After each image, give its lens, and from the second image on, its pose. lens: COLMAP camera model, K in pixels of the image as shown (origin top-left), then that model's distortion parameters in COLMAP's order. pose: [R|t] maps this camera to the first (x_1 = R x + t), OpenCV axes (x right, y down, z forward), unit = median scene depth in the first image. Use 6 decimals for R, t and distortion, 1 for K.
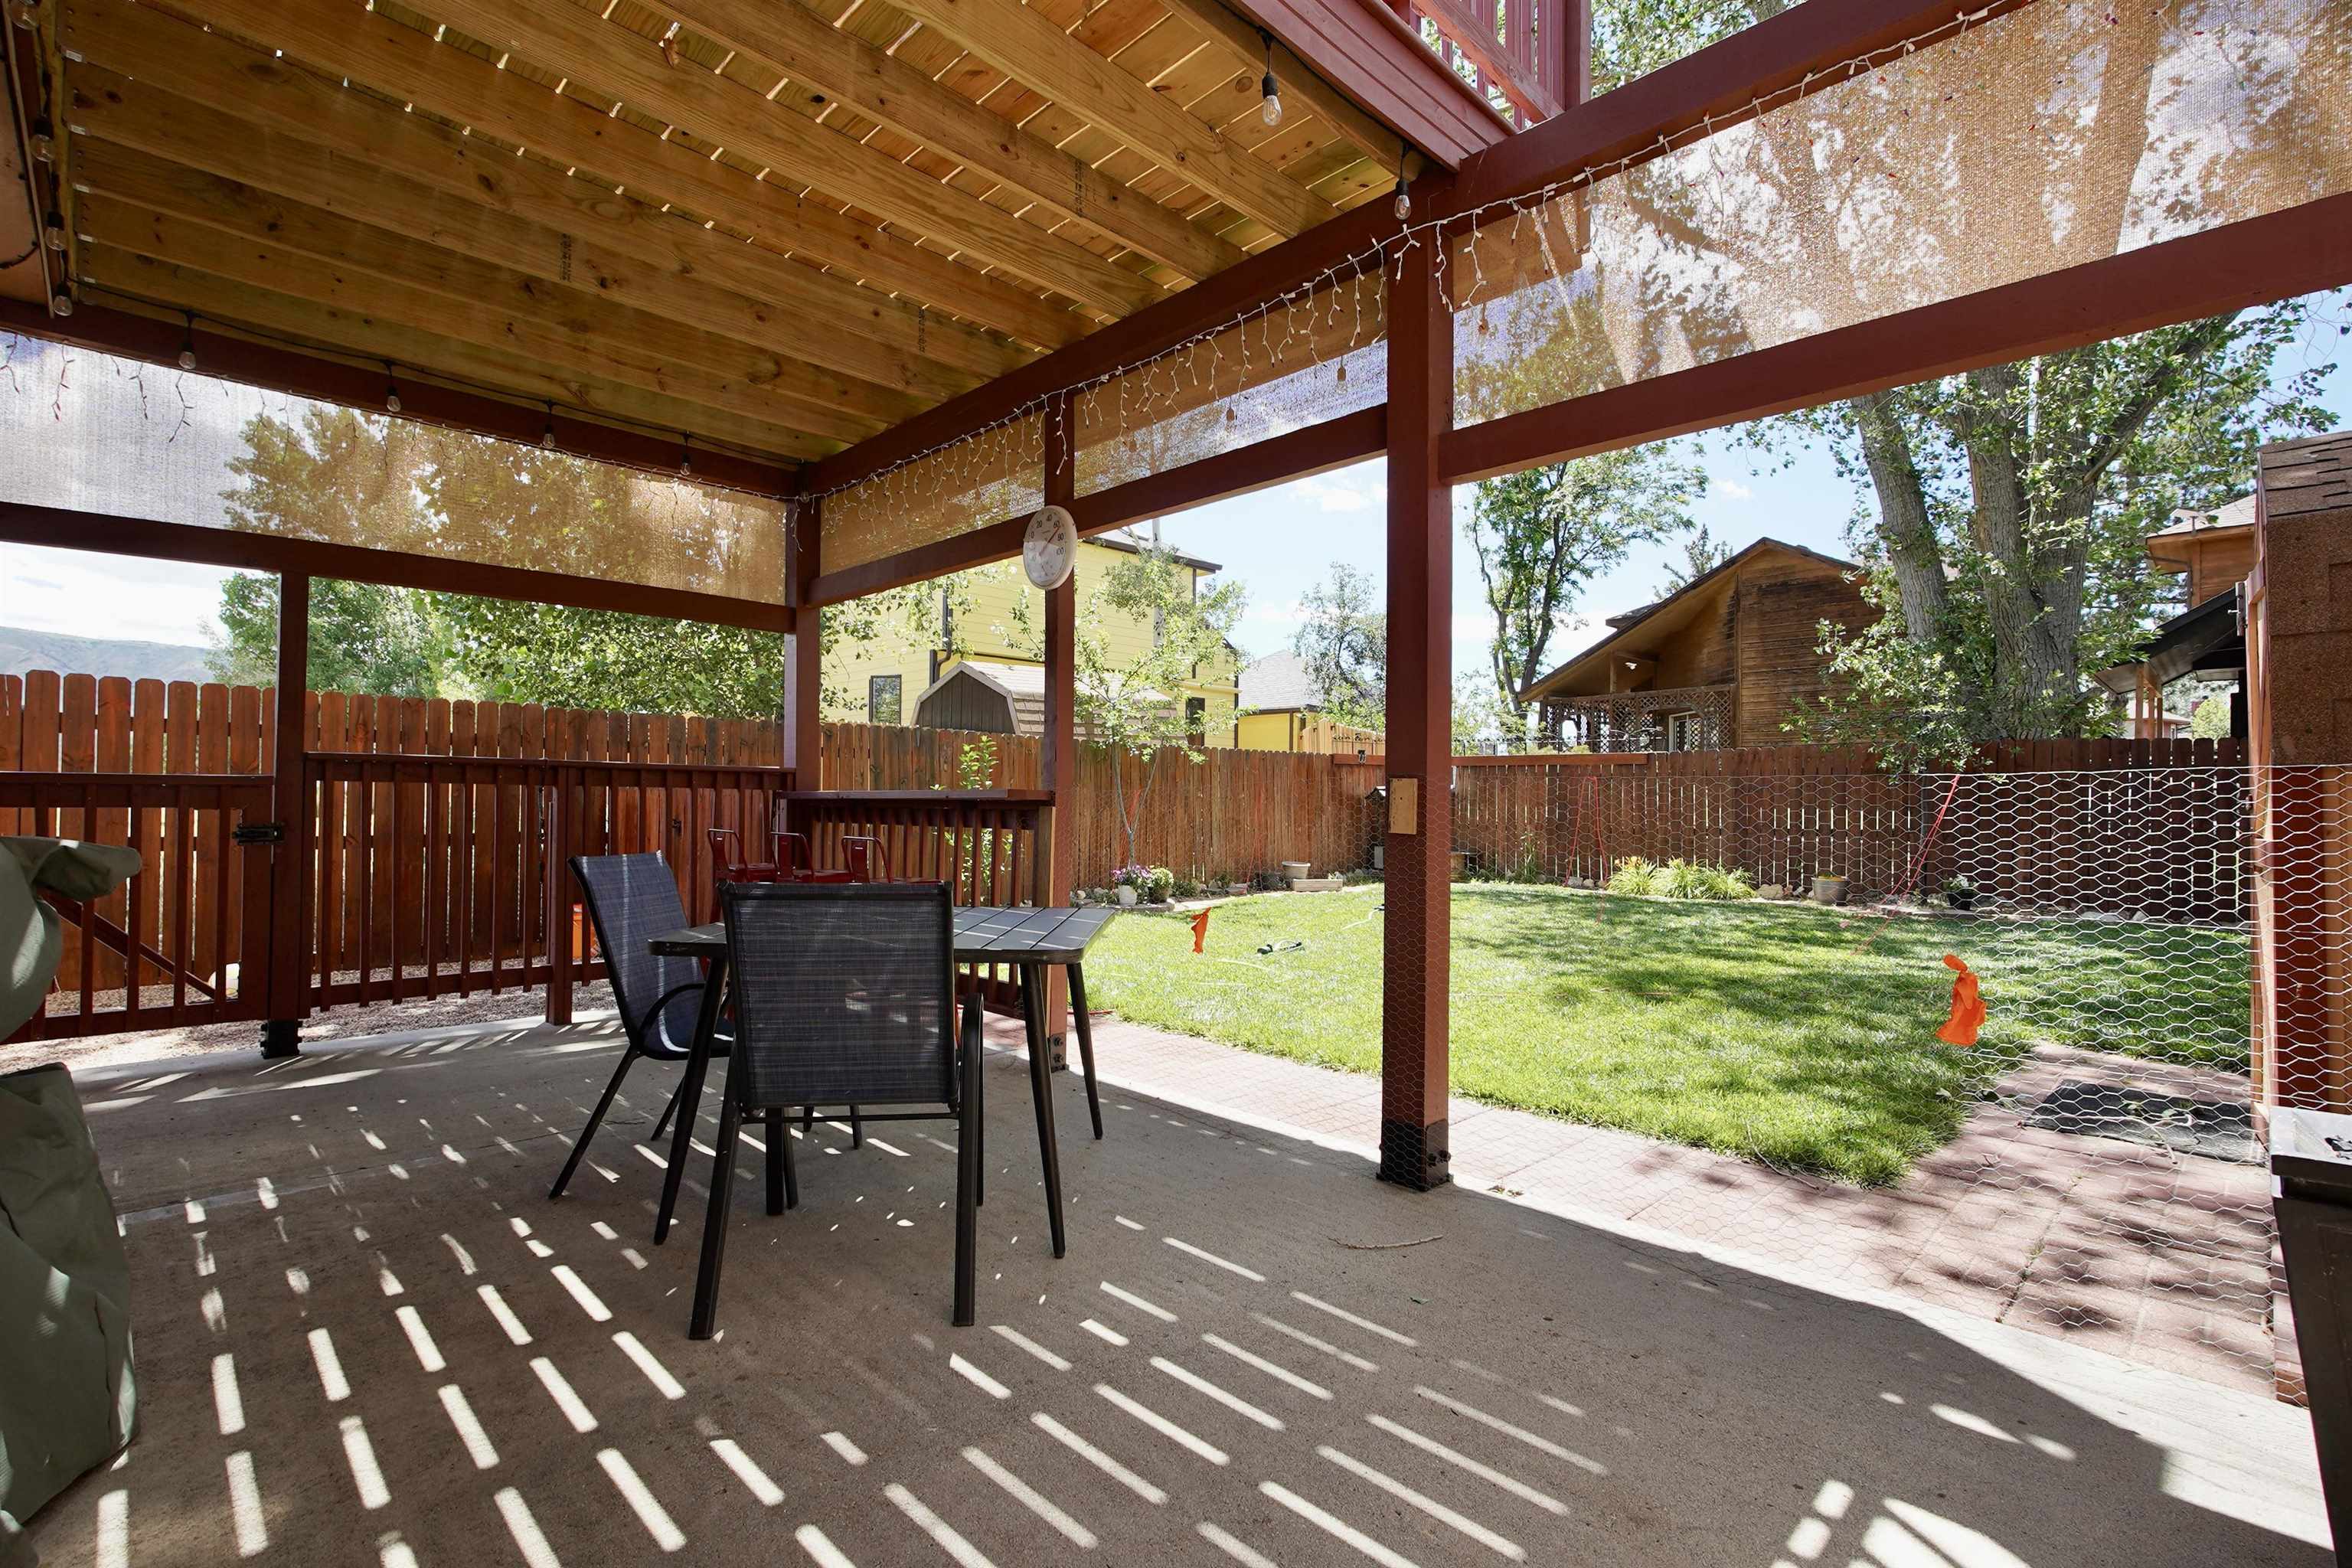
lens RADIAL K [[1108.9, 0, 1166.5], [0, 1108.9, 794.4], [0, 0, 1]] dist [-0.019217, 0.010537]
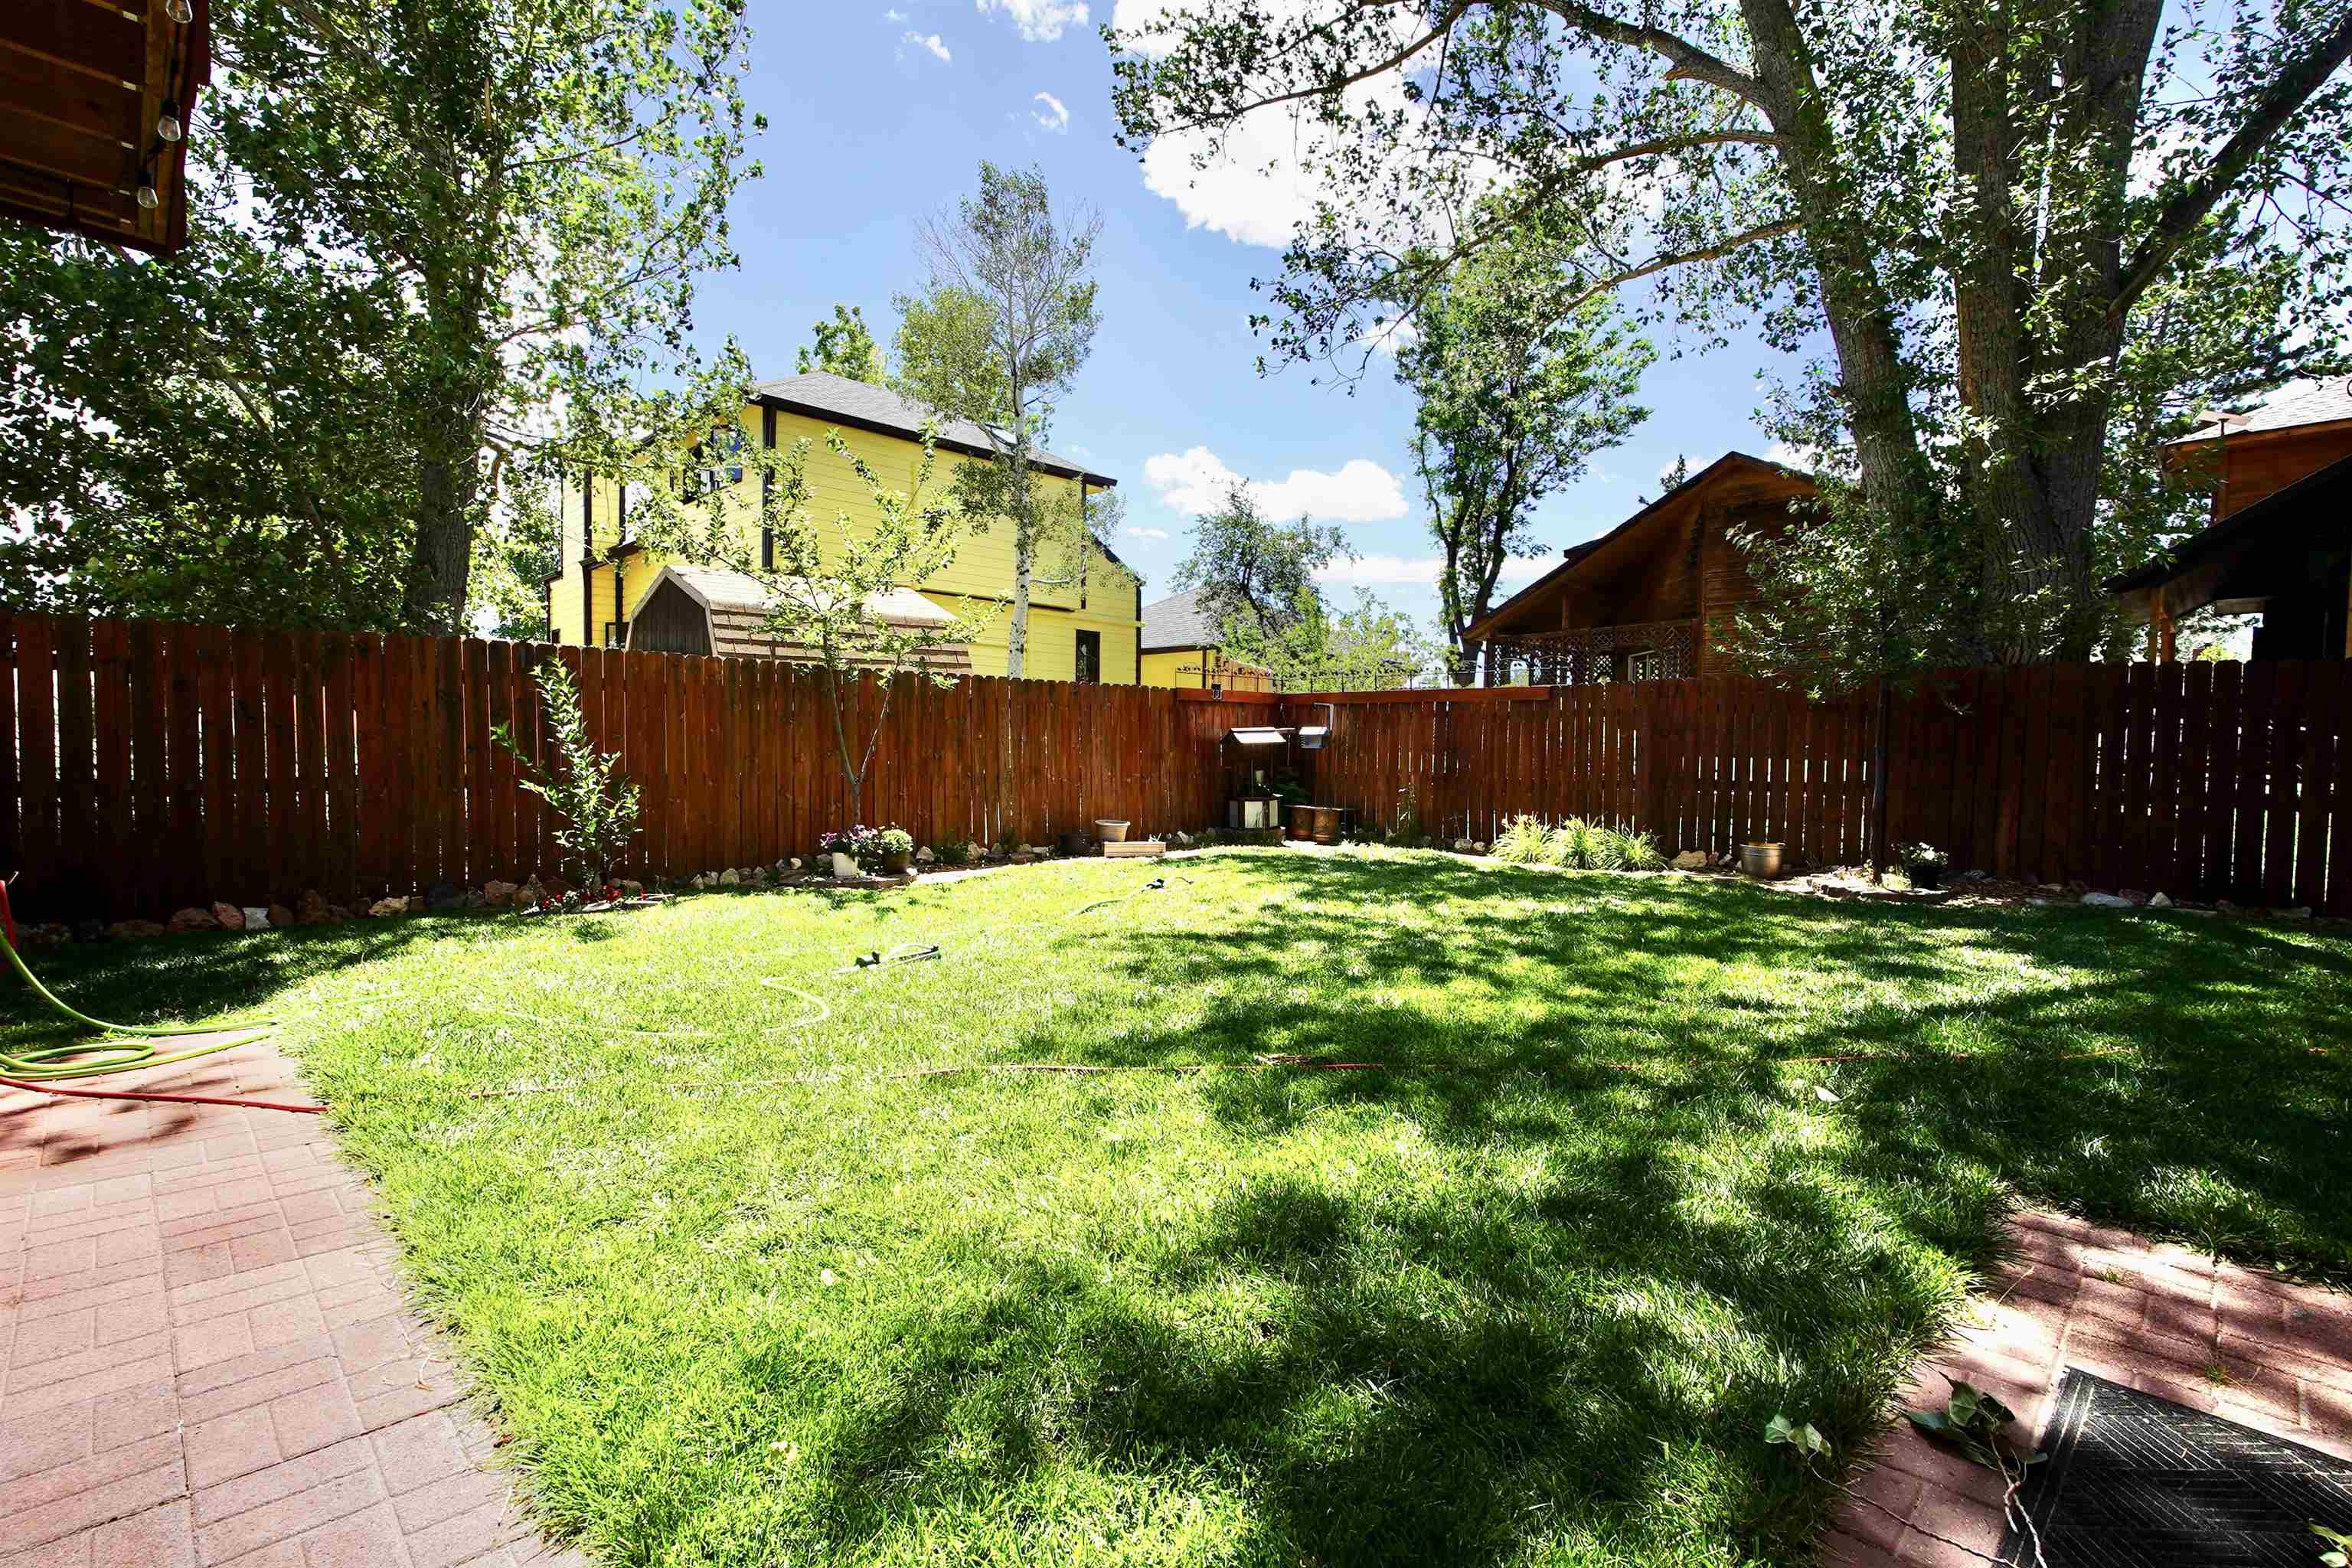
lens RADIAL K [[1108.9, 0, 1166.5], [0, 1108.9, 794.4], [0, 0, 1]] dist [-0.019217, 0.010537]
pose [[0.999983, 0.002023, 0.005503, 0.093286], [-0.002268, 0.998985, 0.044996, 0.003479], [-0.005406, -0.045008, 0.998972, 0.118919]]
